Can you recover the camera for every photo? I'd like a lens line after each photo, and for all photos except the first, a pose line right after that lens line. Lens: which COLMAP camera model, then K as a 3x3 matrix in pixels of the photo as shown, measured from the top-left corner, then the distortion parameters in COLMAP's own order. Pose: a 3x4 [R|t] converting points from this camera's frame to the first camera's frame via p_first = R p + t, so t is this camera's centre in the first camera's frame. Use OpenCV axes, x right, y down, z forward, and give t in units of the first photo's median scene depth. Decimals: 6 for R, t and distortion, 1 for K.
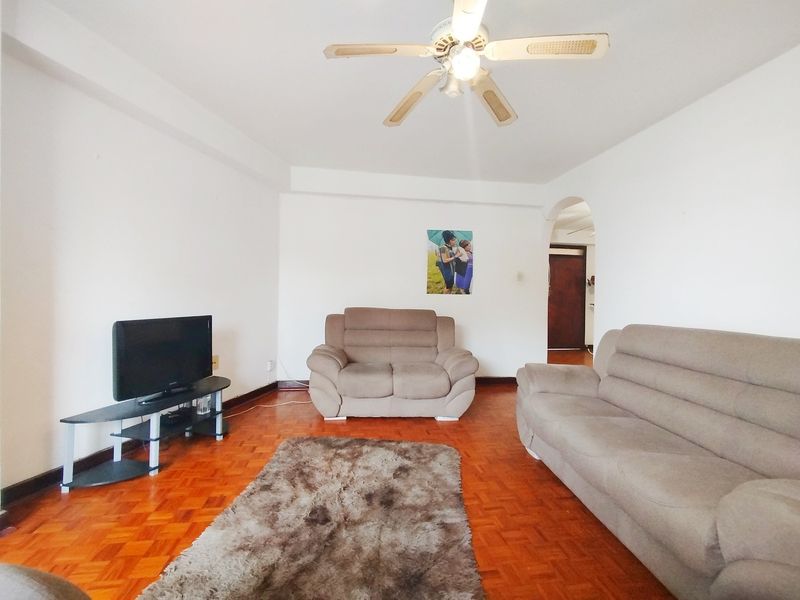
lens RADIAL K [[367.7, 0, 396.3], [0, 367.7, 299.4], [0, 0, 1]] dist [-0.001846, -0.000376]
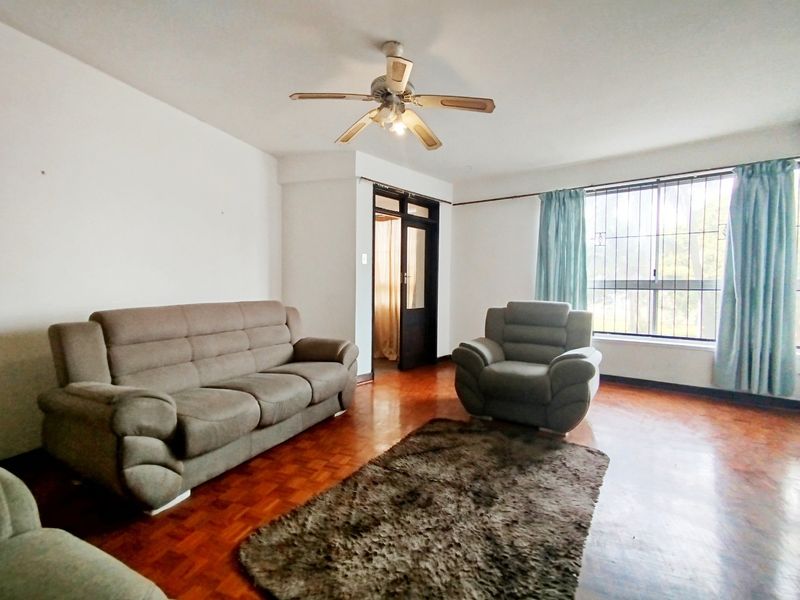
lens RADIAL K [[370.9, 0, 400.0], [0, 370.9, 300.0], [0, 0, 1]] dist [-0.003019, -0.000345]
pose [[-0.876220, -0.048047, 0.479510, -0.277793], [-0.018551, 0.997643, 0.066064, -0.020532], [-0.481554, 0.048992, -0.875046, 1.163034]]
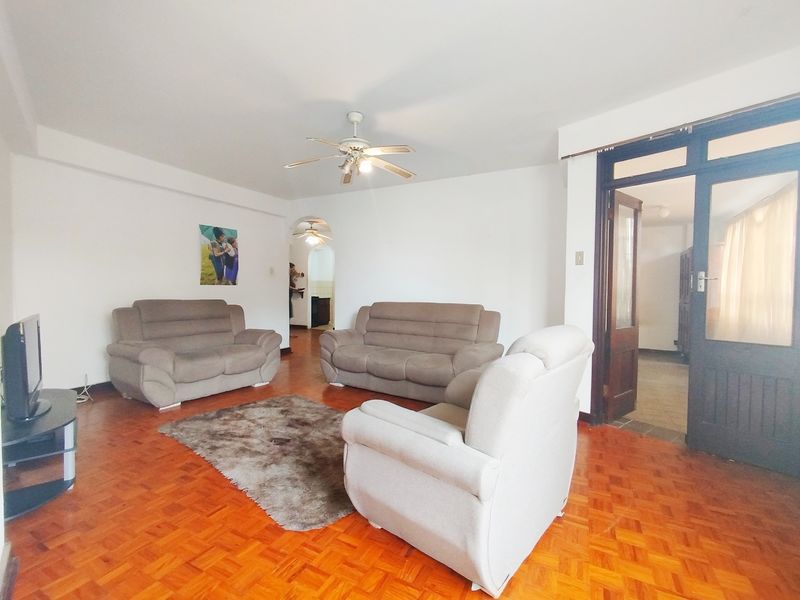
lens RADIAL K [[367.7, 0, 396.3], [0, 367.7, 299.4], [0, 0, 1]] dist [-0.001846, -0.000376]
pose [[0.591652, -0.036145, 0.805383, -0.626157], [0.011896, 0.999277, 0.036108, -0.006911], [-0.806106, -0.011782, 0.591654, -0.124249]]
